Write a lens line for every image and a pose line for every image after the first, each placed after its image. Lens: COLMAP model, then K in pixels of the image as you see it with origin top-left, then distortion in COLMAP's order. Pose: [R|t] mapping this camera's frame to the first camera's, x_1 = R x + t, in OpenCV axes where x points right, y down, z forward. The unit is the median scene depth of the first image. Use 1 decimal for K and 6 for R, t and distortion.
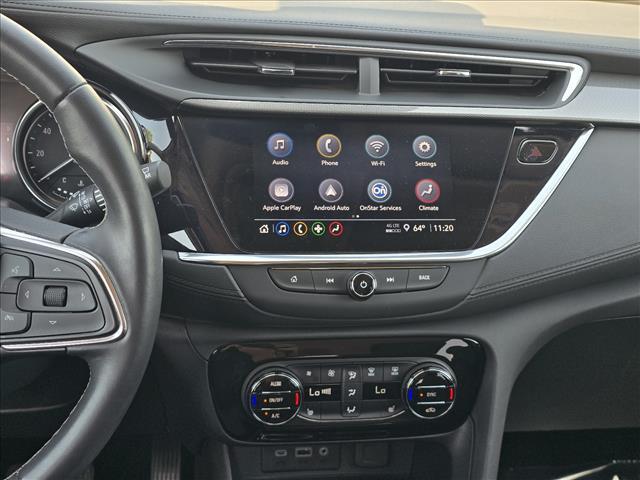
lens RADIAL K [[858.8, 0, 320.0], [0, 858.8, 240.0], [0, 0, 1]] dist [0.179065, -0.546711]
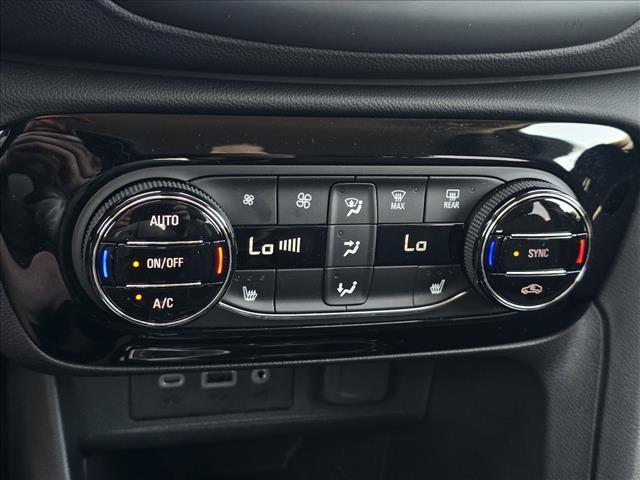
lens RADIAL K [[858.8, 0, 320.0], [0, 858.8, 240.0], [0, 0, 1]] dist [0.179065, -0.546711]
pose [[0.990632, 0.008246, 0.136311, -0.034669], [-0.024329, 0.992864, 0.116744, 0.127414], [-0.134376, -0.118967, 0.983763, 0.608514]]
